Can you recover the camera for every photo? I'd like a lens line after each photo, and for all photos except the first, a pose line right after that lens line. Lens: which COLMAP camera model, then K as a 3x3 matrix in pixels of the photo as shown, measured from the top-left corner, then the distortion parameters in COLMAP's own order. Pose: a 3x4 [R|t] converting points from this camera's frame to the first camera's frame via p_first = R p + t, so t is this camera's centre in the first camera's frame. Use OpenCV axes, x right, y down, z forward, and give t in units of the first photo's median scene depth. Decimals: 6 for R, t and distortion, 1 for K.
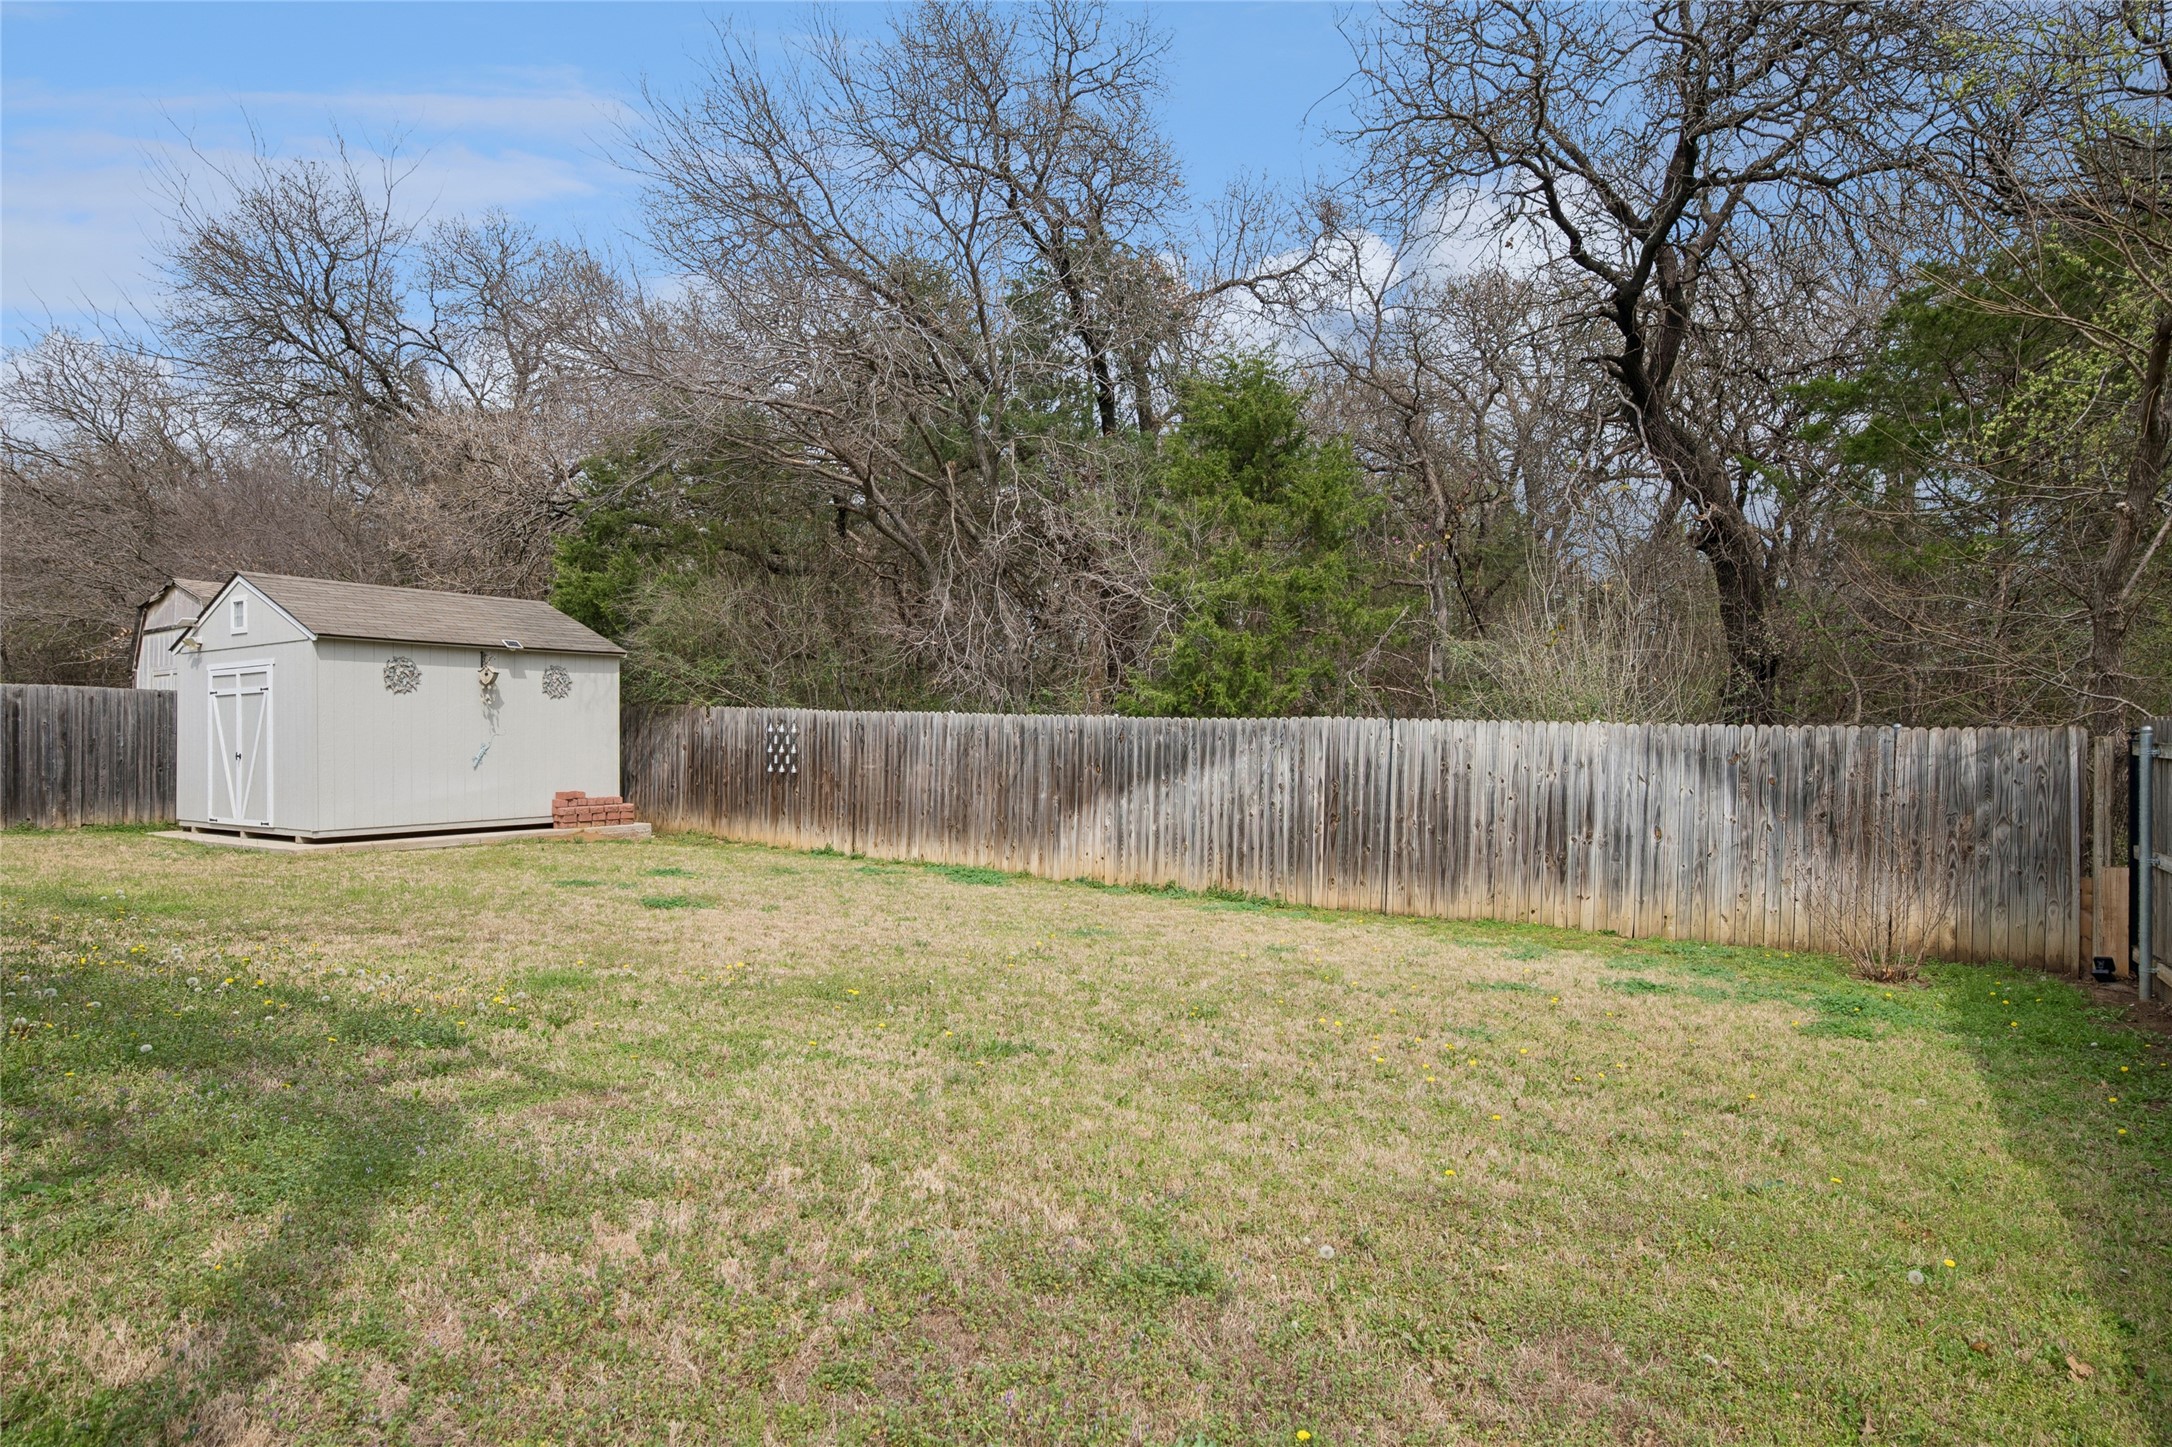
lens RADIAL K [[1180.6, 0, 1086.0], [0, 1180.6, 723.5], [0, 0, 1]] dist [-0.001194, -0.000666]
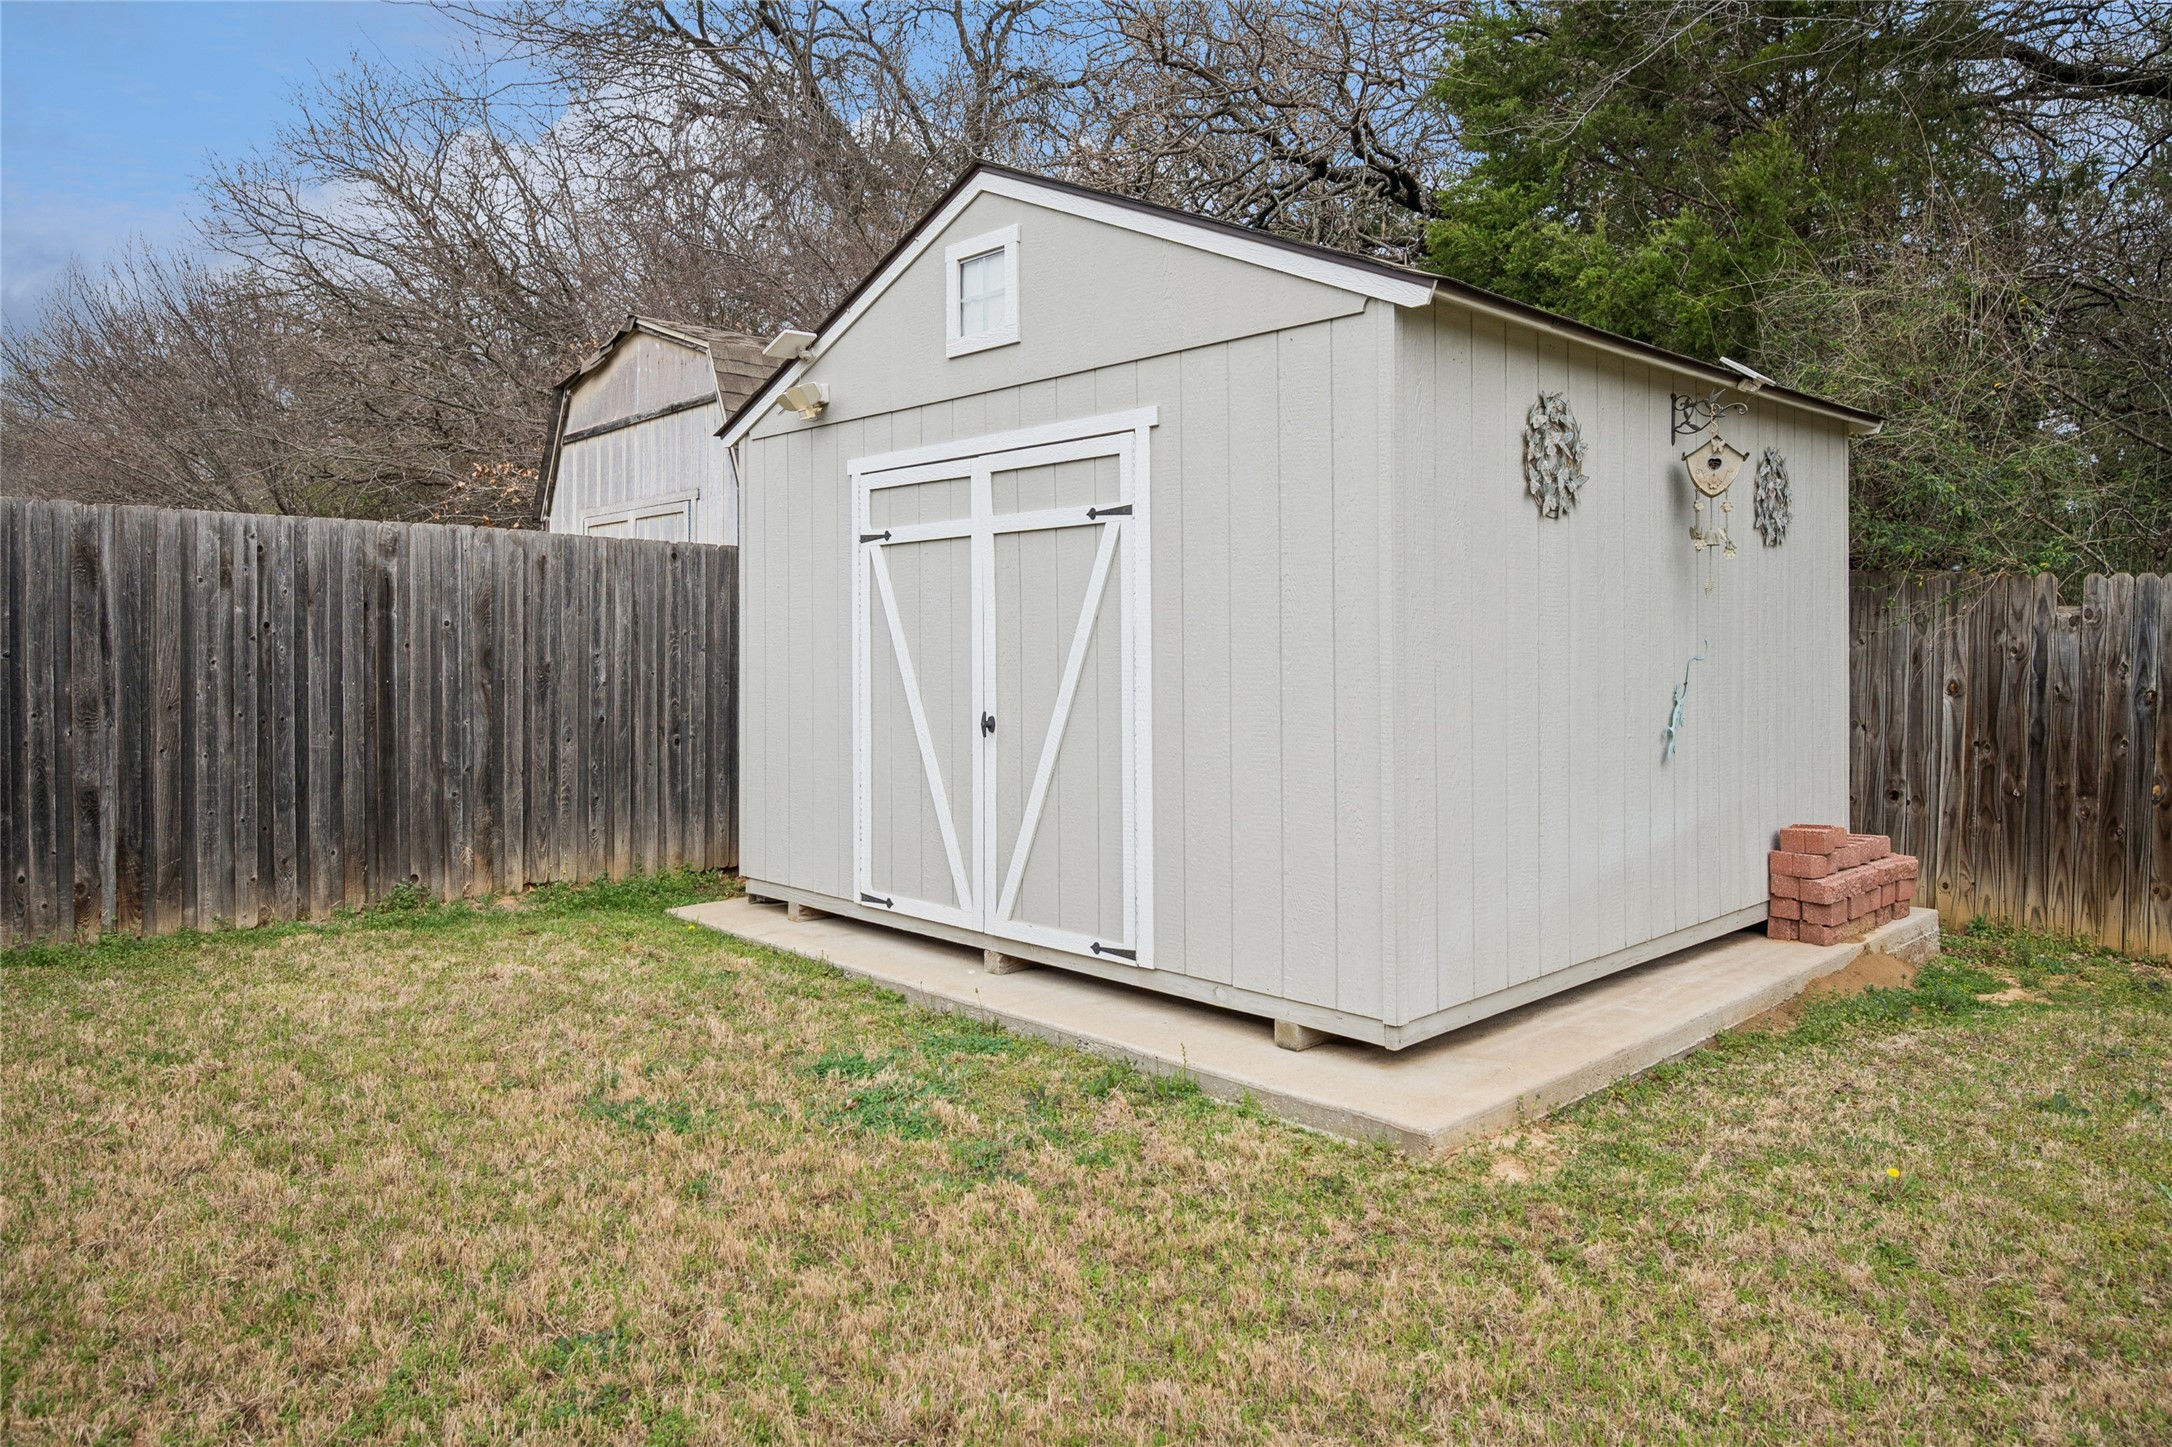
lens RADIAL K [[1396.7, 0, 1087.5], [0, 1396.7, 633.3], [0, 0, 1]] dist [-0.000974, -0.000250]
pose [[0.978119, 0.000163, -0.208048, -0.574960], [0.001285, 0.999976, 0.006827, -0.000299], [0.208044, -0.006945, 0.978095, 0.589100]]
